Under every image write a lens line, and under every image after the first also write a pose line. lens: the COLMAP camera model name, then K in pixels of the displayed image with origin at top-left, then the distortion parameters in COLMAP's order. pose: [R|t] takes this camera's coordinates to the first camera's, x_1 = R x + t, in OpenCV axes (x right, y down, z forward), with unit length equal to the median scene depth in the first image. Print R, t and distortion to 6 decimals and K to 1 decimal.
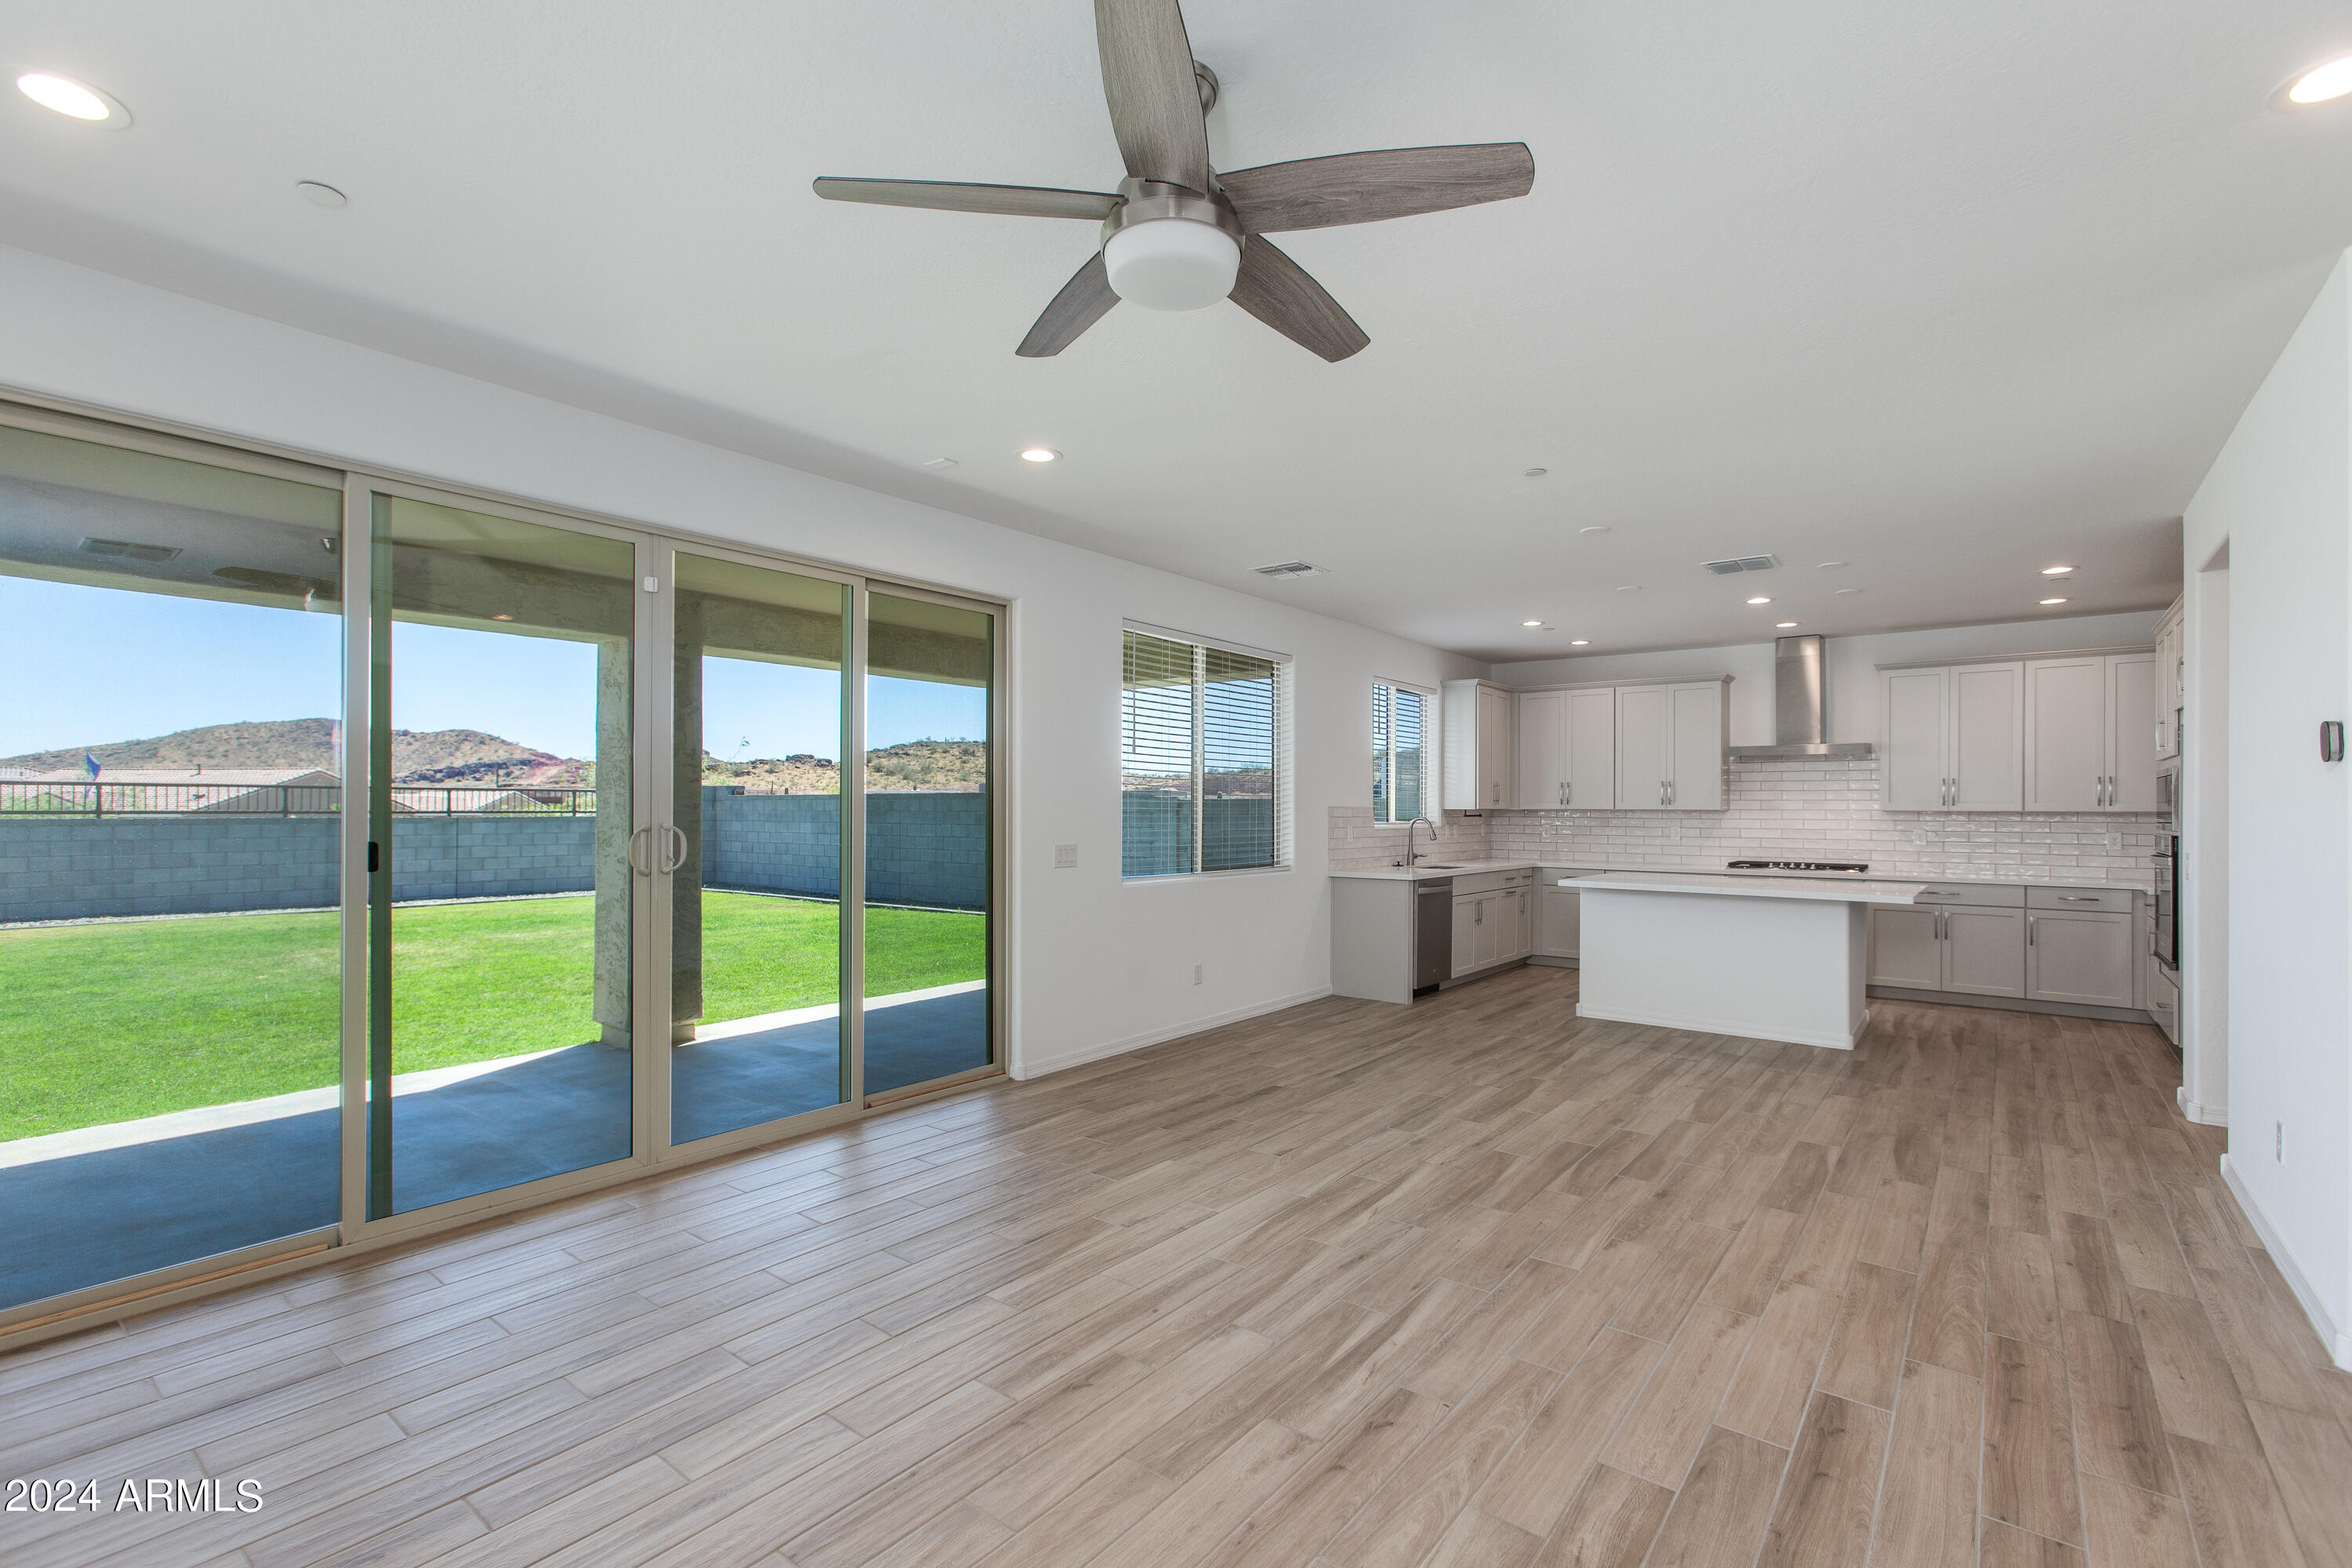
lens RADIAL K [[1053.8, 0, 1179.8], [0, 1053.8, 807.2], [0, 0, 1]] dist [0.000360, 0.009385]
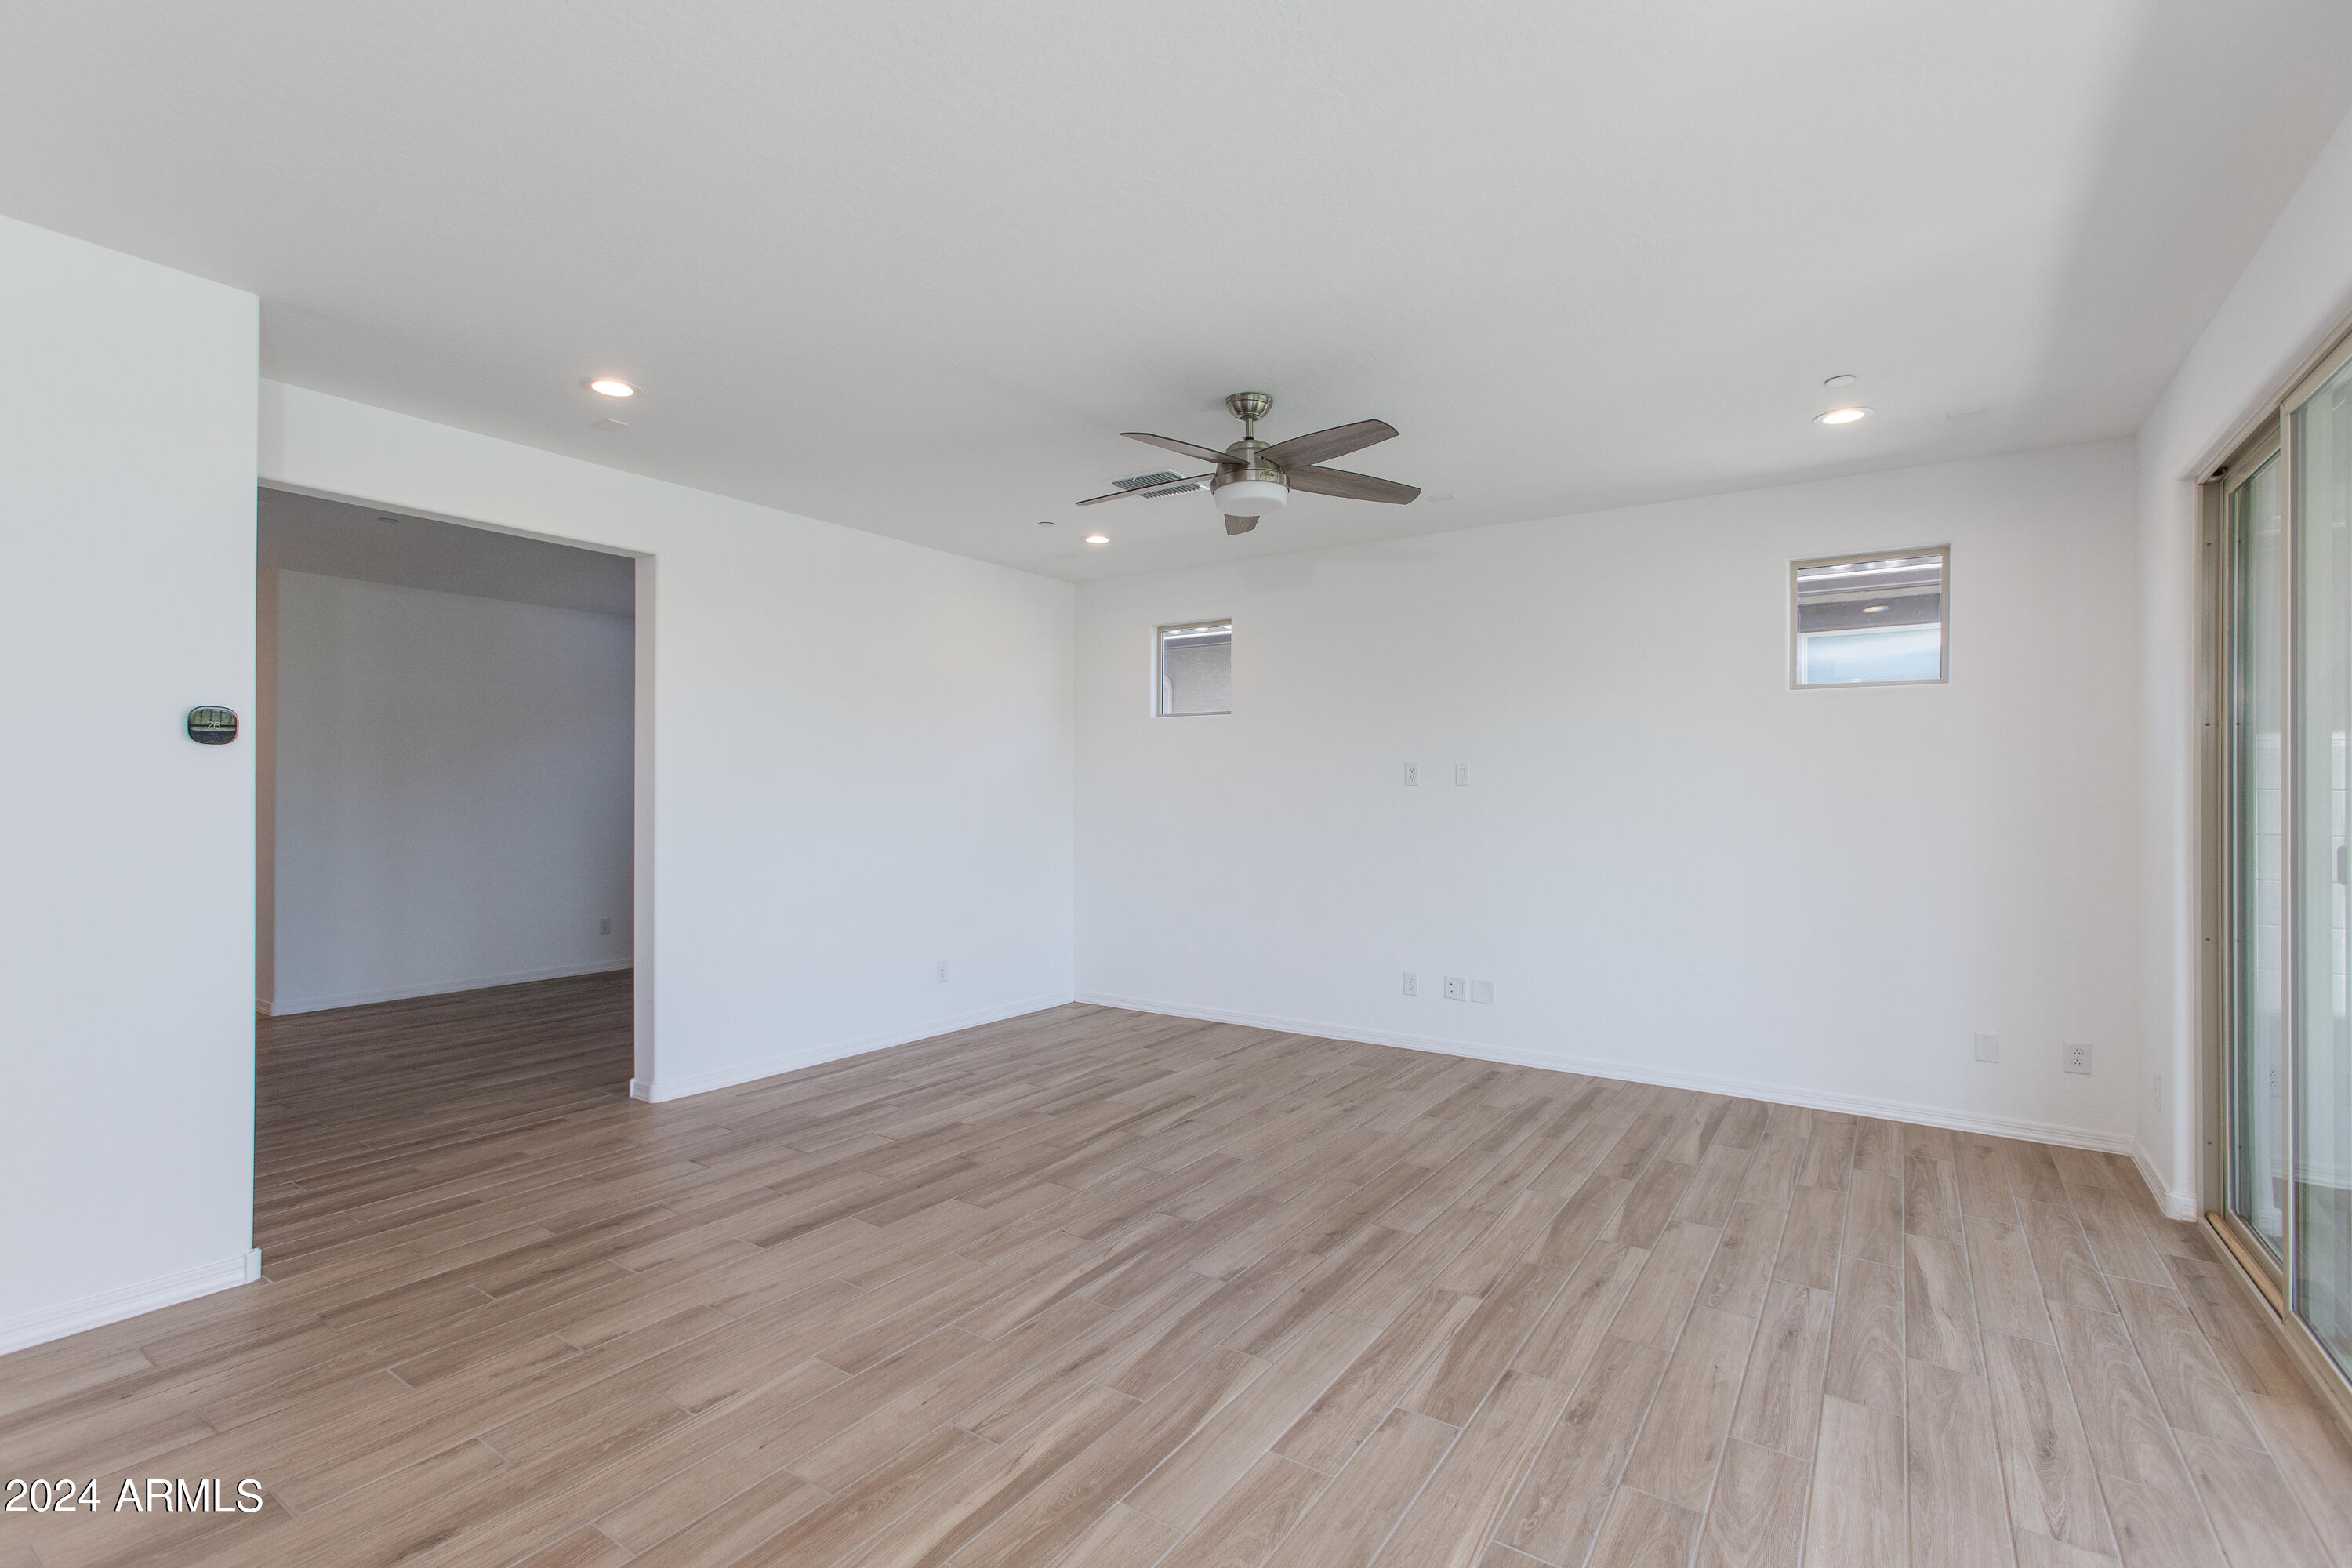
lens RADIAL K [[1071.3, 0, 1167.8], [0, 1071.3, 793.5], [0, 0, 1]] dist [-0.013028, 0.000922]
pose [[-0.998304, -0.008930, -0.057528, 0.079608], [-0.008574, 0.999943, -0.006421, 0.002461], [0.057582, -0.005917, -0.998323, 0.942485]]
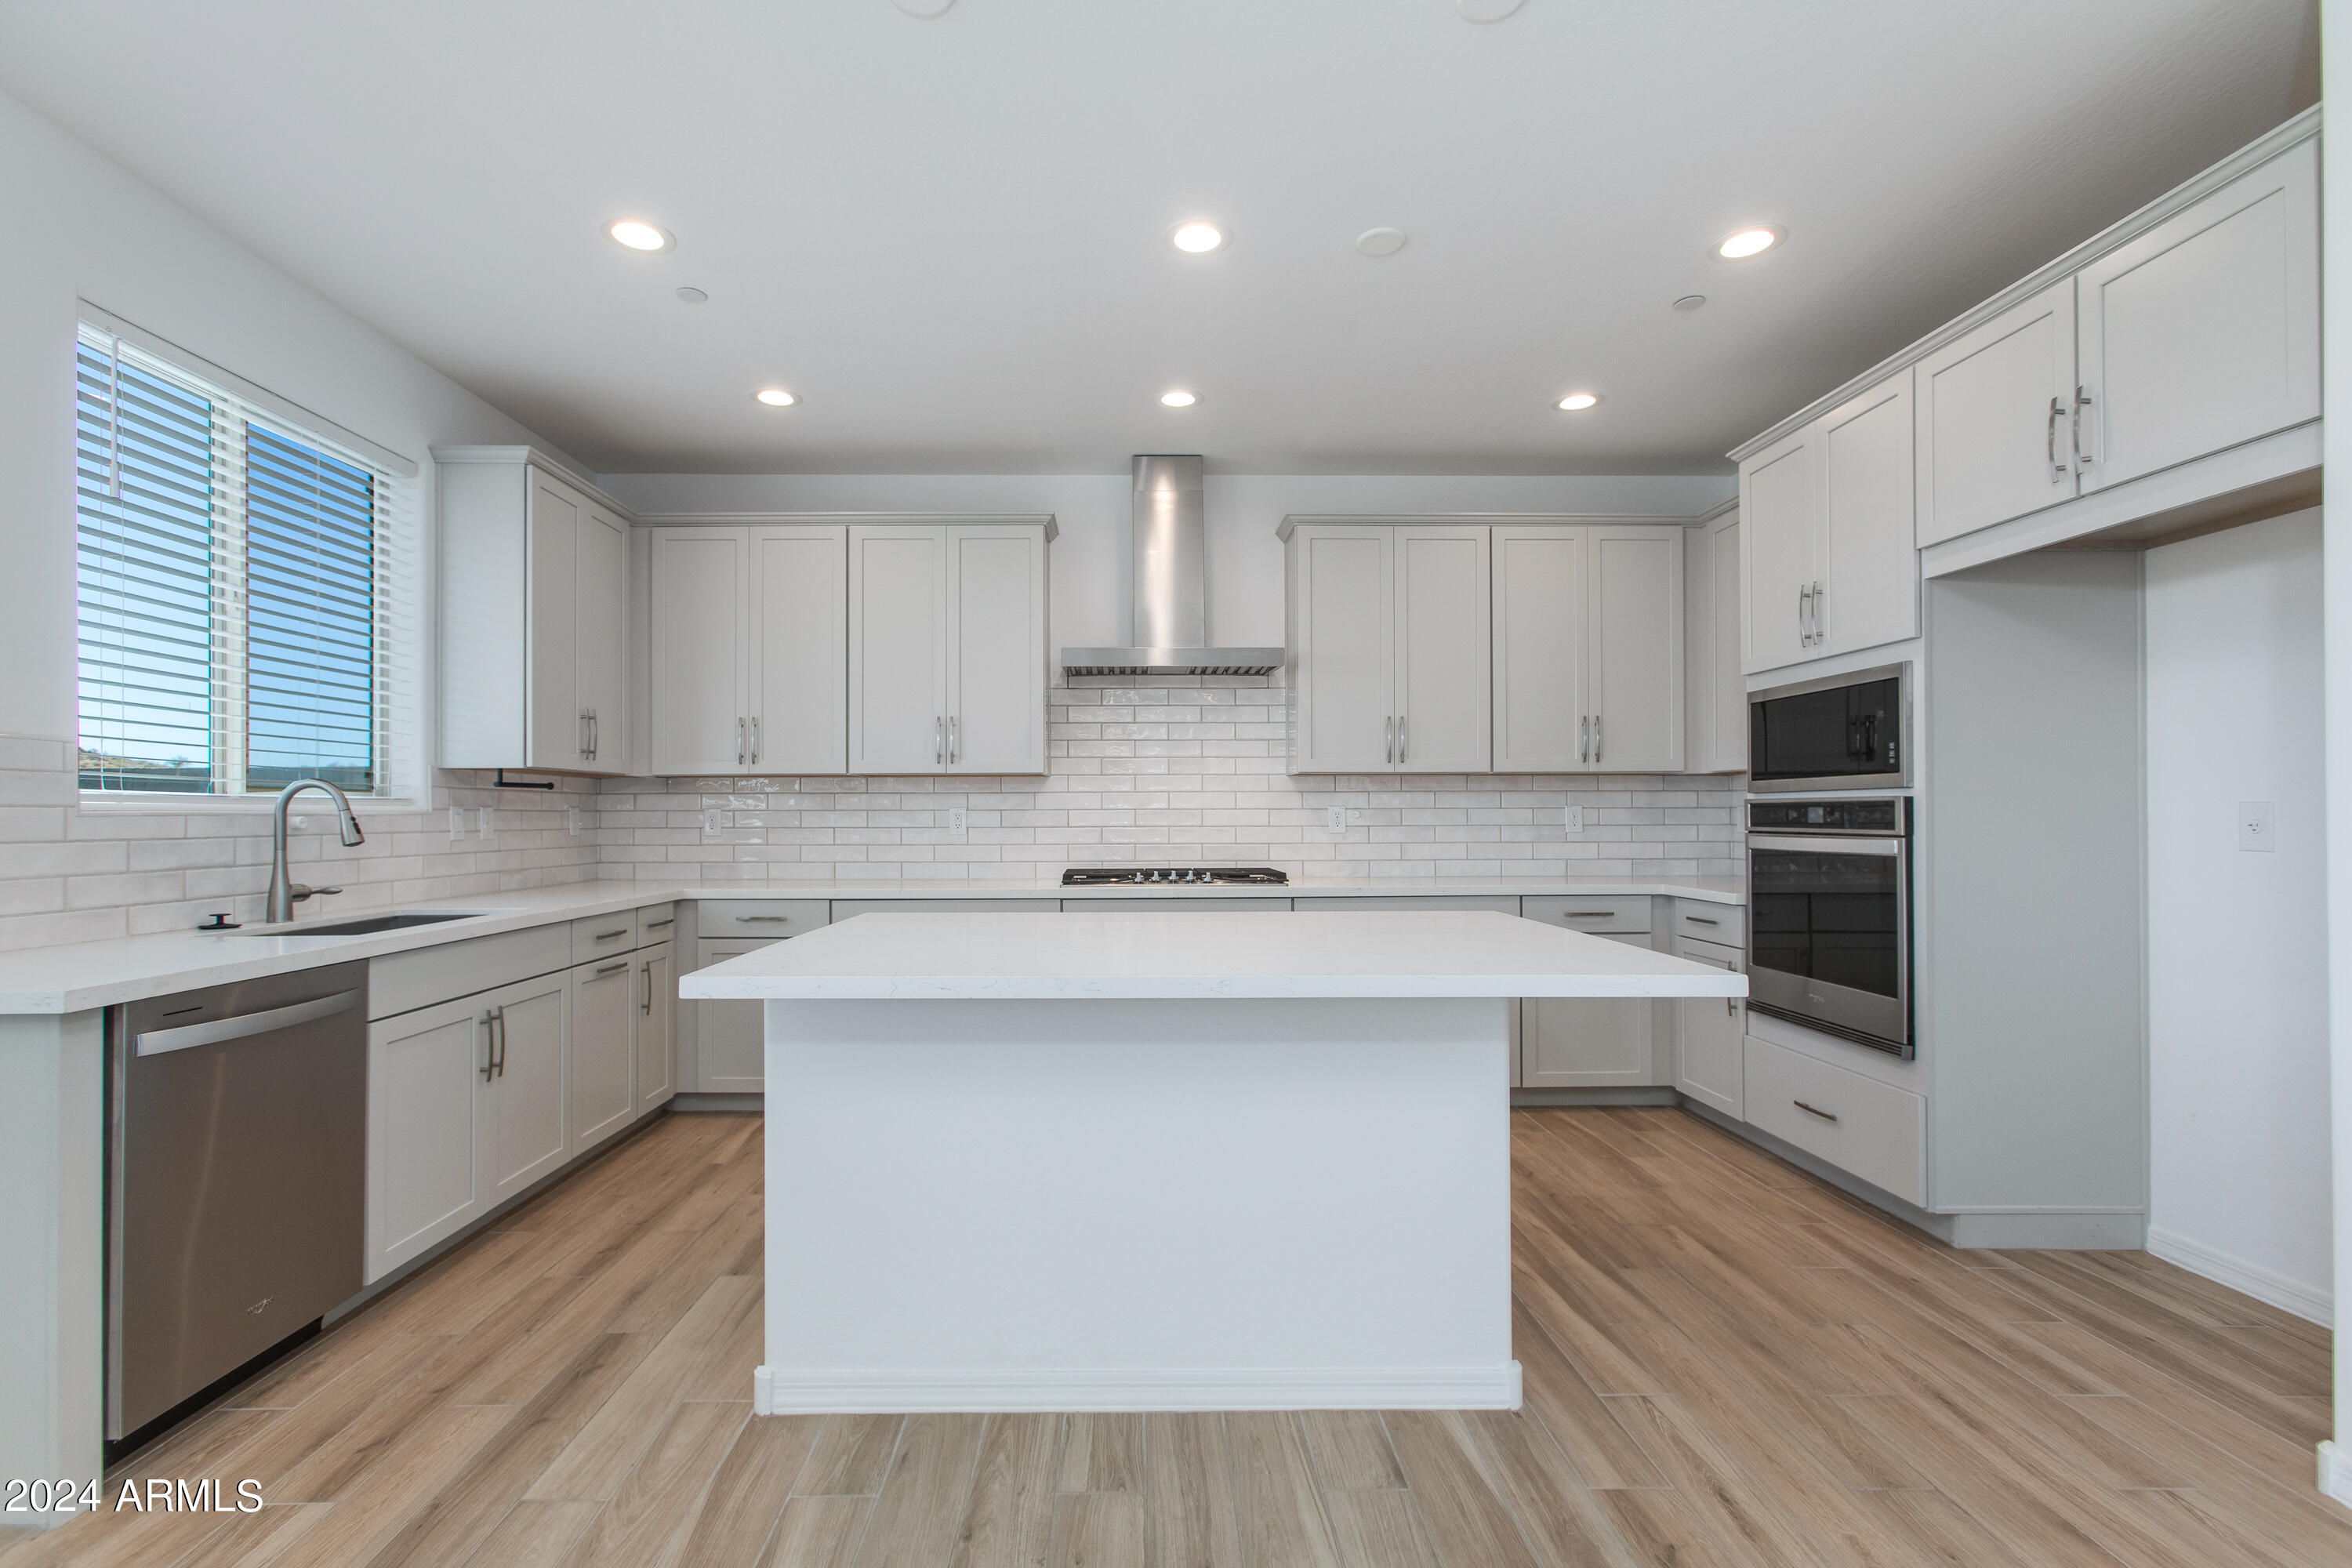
lens RADIAL K [[1078.0, 0, 1137.3], [0, 1078.0, 803.3], [0, 0, 1]] dist [-0.000965, 0.001219]
pose [[0.781367, -0.001664, 0.624069, 0.308672], [0.006111, 0.999969, -0.004984, 0.029272], [-0.624041, 0.007708, 0.781353, 0.791825]]
